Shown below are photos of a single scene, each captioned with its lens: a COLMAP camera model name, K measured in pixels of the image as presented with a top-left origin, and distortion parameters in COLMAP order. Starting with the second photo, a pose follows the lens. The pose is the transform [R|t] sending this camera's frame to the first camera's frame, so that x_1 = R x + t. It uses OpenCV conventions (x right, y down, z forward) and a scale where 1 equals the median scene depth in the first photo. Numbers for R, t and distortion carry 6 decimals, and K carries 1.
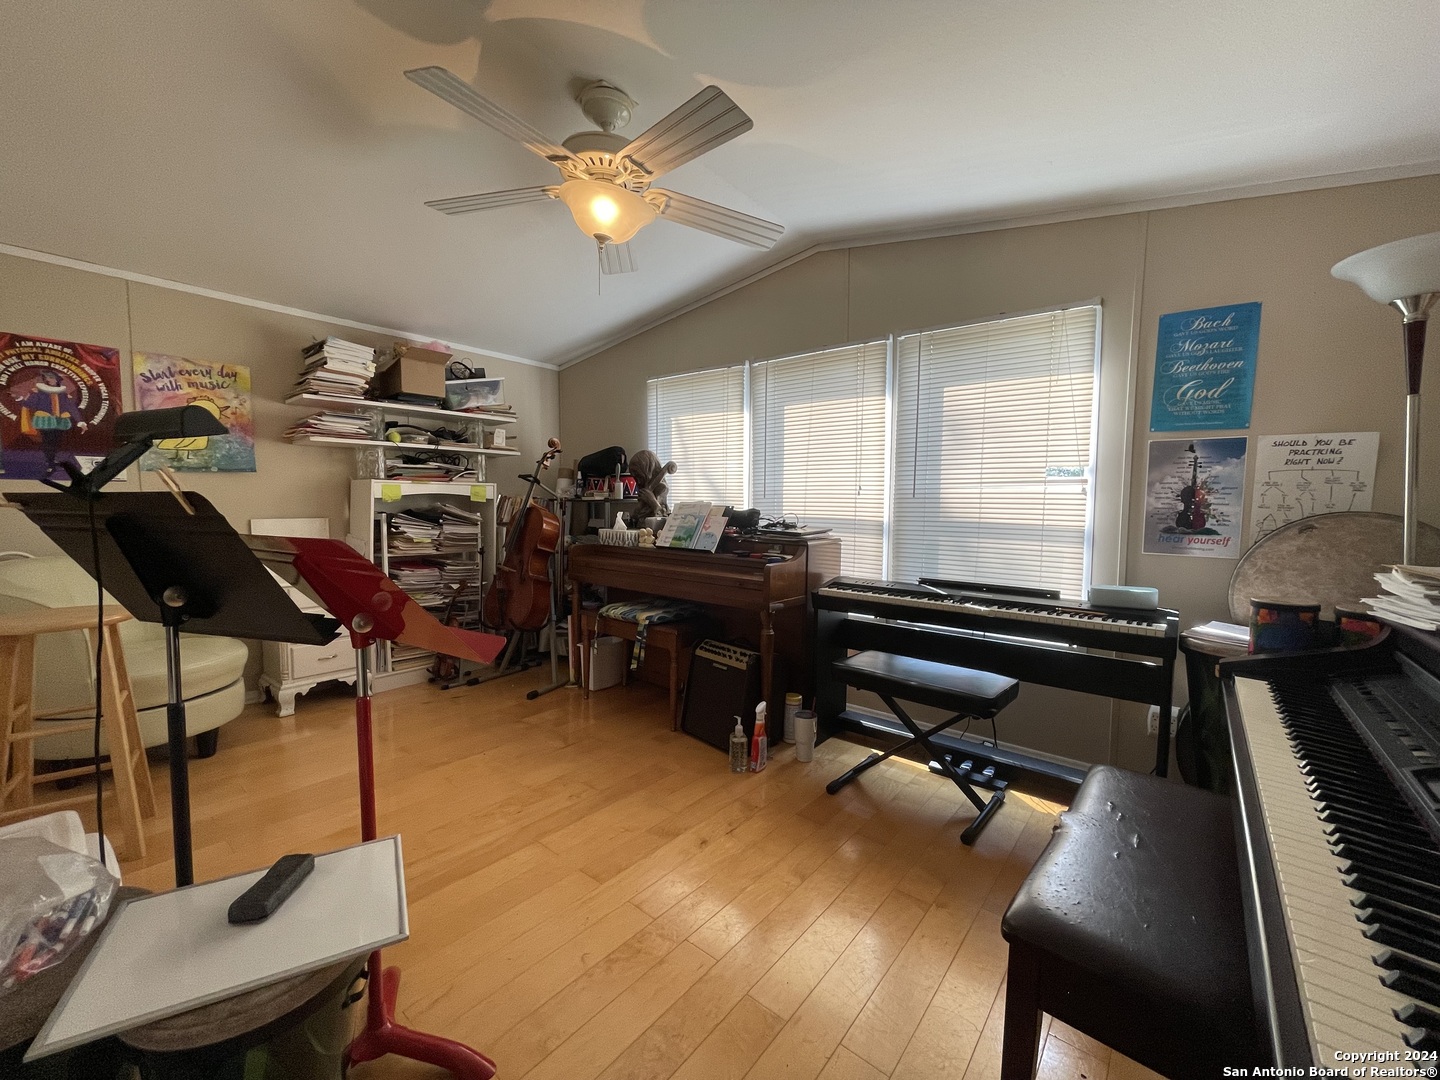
lens RADIAL K [[582.8, 0, 719.2], [0, 582.8, 535.0], [0, 0, 1]] dist [-0.000245, 0.000099]
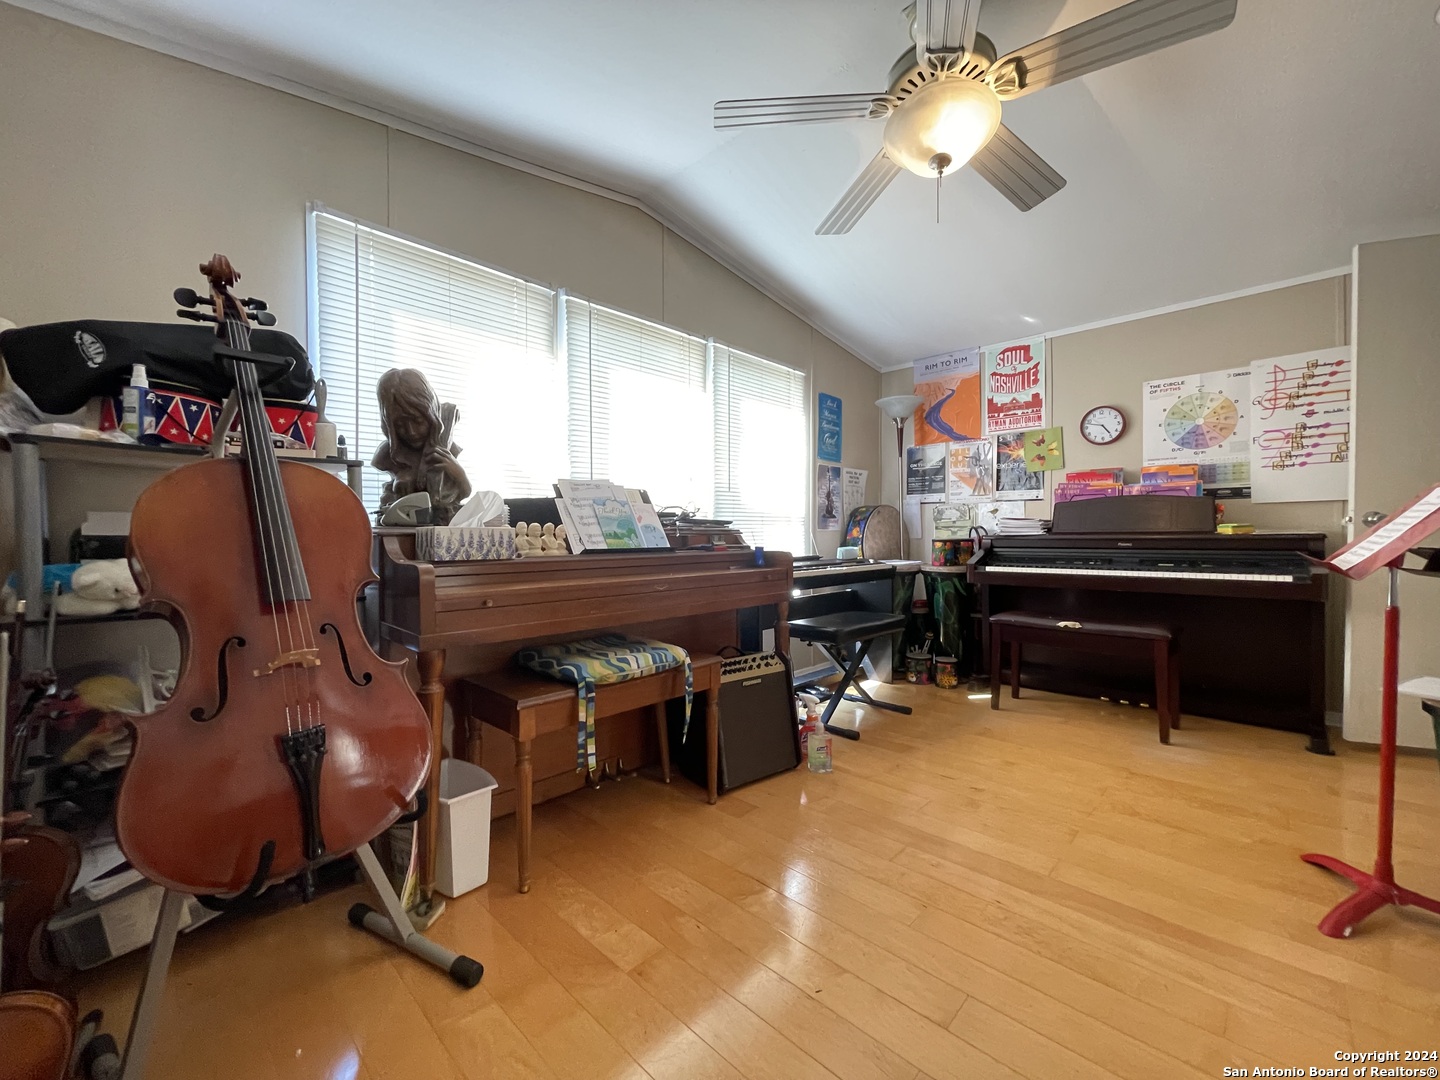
lens RADIAL K [[582.8, 0, 719.2], [0, 582.8, 535.0], [0, 0, 1]] dist [-0.000245, 0.000099]
pose [[0.077679, -0.015895, 0.996852, -0.996296], [0.066077, 0.997756, 0.010761, 0.008783], [-0.994786, 0.065034, 0.078555, 1.182875]]
